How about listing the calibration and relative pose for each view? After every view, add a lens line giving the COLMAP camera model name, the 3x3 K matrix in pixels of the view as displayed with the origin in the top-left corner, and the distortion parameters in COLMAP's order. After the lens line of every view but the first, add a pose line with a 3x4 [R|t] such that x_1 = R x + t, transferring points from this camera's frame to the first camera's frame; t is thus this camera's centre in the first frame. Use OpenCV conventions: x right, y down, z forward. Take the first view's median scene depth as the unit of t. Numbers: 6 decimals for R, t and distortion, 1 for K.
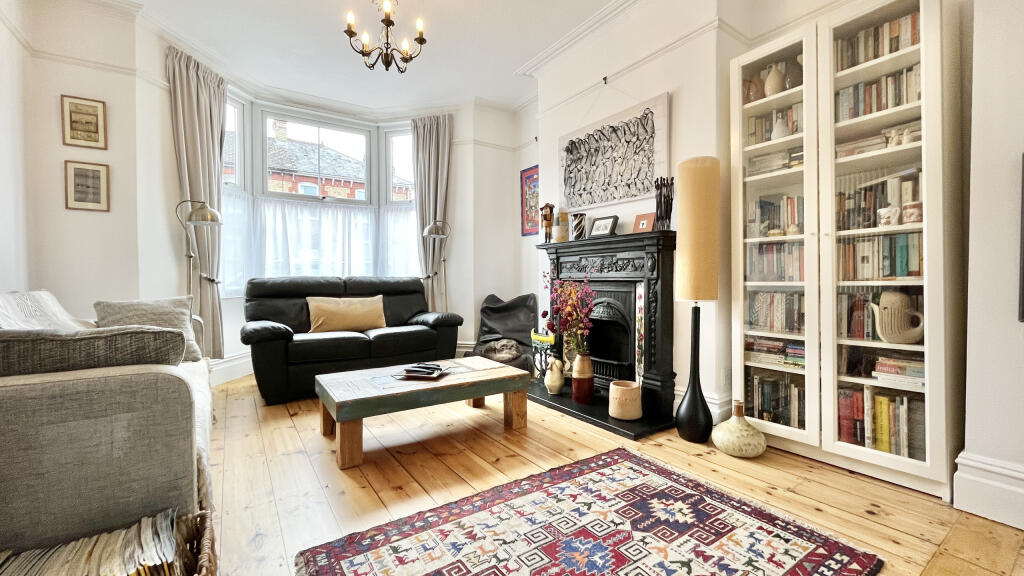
lens RADIAL K [[413.5, 0, 512.0], [0, 413.5, 288.0], [0, 0, 1]] dist [-0.003041, -0.000256]
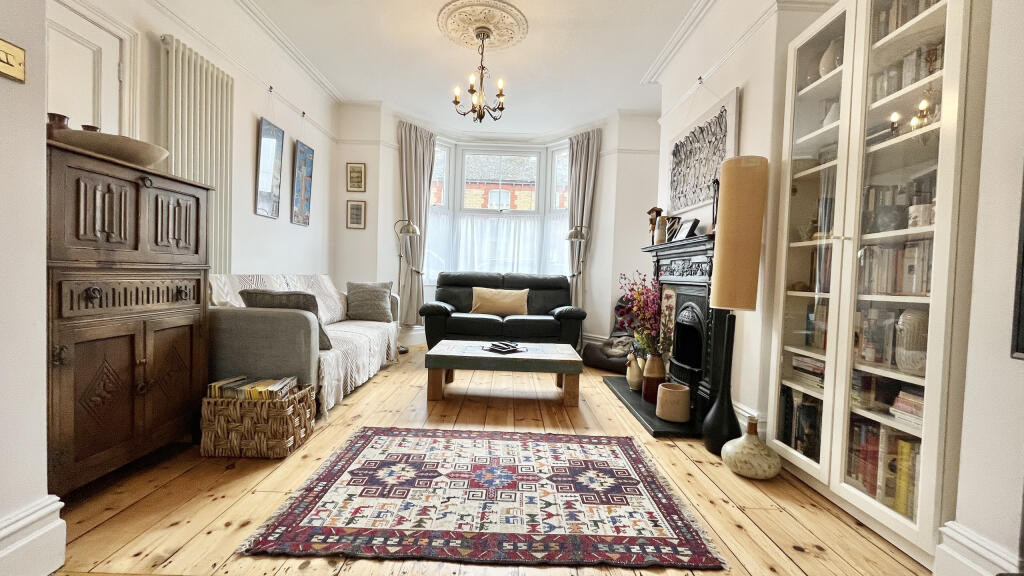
lens RADIAL K [[413.5, 0, 512.0], [0, 413.5, 288.0], [0, 0, 1]] dist [-0.003041, -0.000256]
pose [[0.831498, 0.051457, -0.553139, 0.561531], [-0.050429, 0.998581, 0.017089, -0.006569], [0.553233, 0.013685, 0.832914, -0.074594]]
